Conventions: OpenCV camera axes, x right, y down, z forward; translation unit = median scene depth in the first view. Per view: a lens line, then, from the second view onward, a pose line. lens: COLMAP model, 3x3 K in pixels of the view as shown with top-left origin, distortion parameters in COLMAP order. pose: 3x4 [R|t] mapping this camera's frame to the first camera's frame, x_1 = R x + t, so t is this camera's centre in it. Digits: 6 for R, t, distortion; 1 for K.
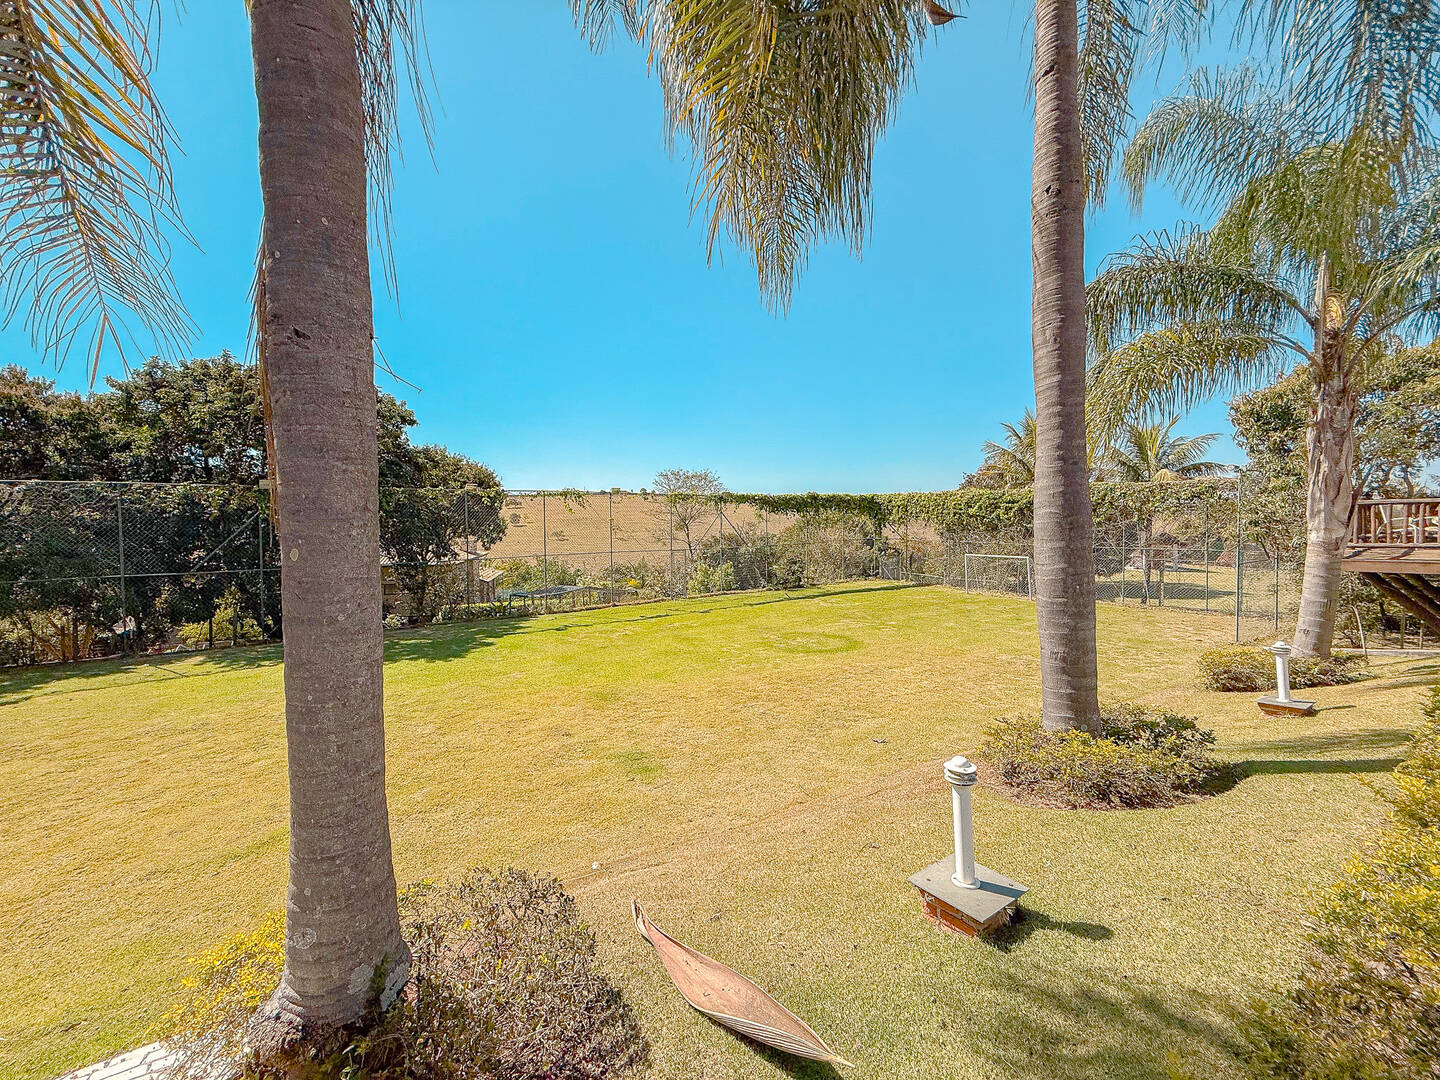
lens RADIAL K [[584.2, 0, 713.1], [0, 584.2, 551.2], [0, 0, 1]] dist [0.001050, -0.000002]
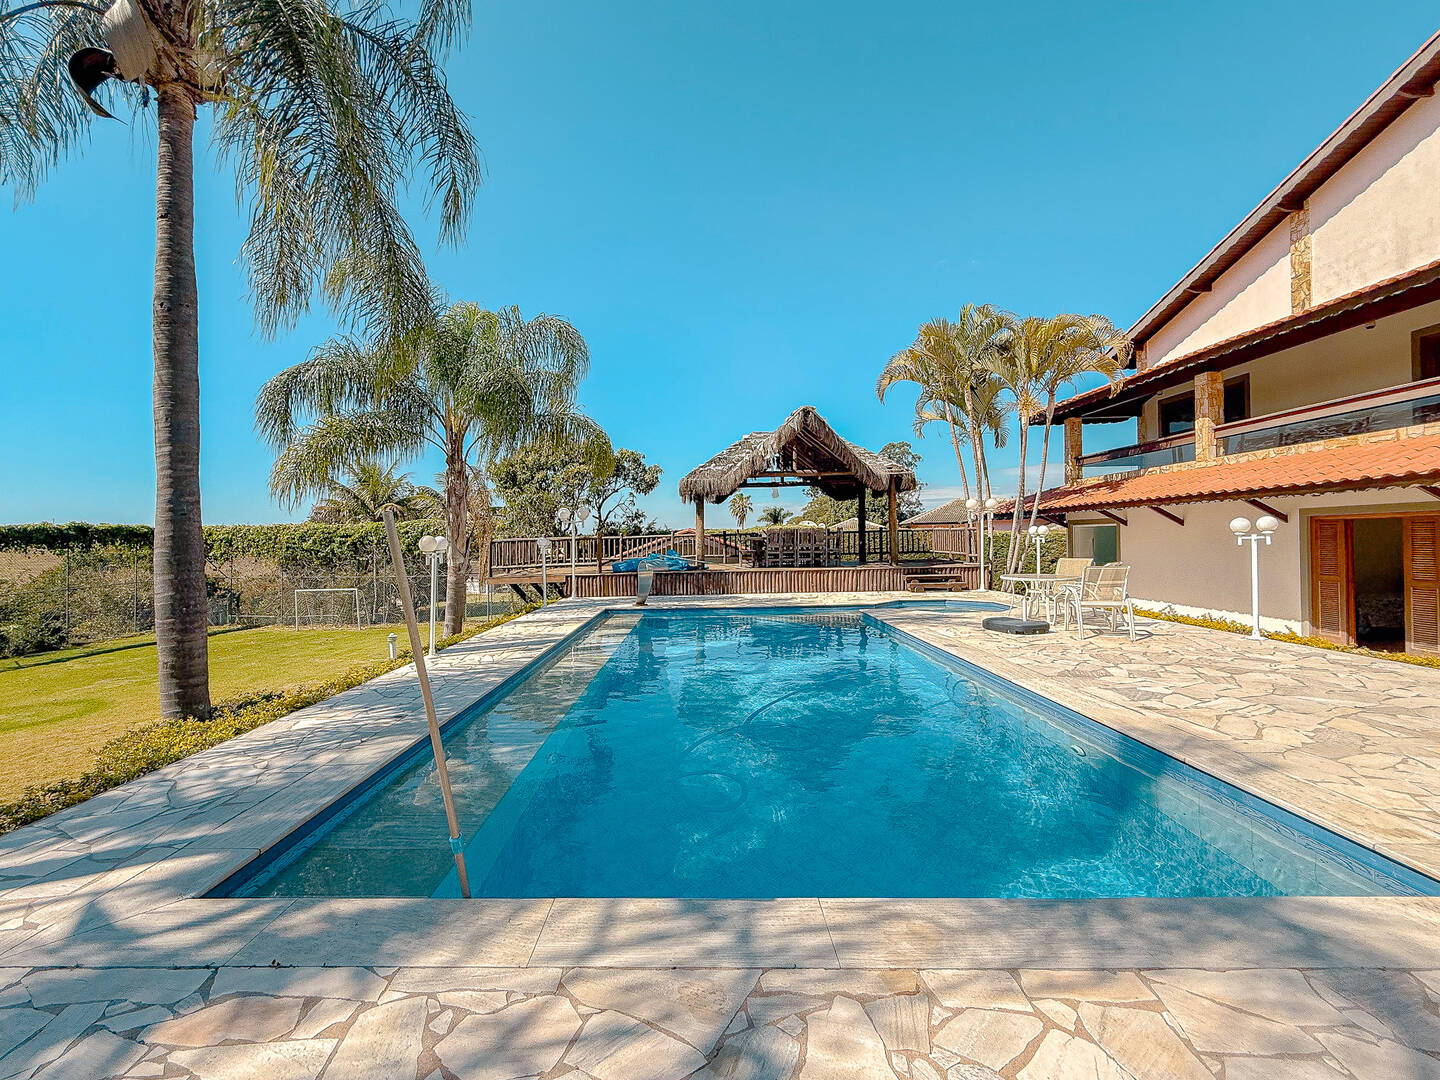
lens RADIAL K [[595.4, 0, 673.7], [0, 595.4, 533.5], [0, 0, 1]] dist [-0.001453, -0.000311]
pose [[0.610954, 0.008316, 0.791623, 0.033704], [0.059827, 0.996600, -0.056643, 0.004782], [-0.789402, 0.081967, 0.608379, -0.097591]]
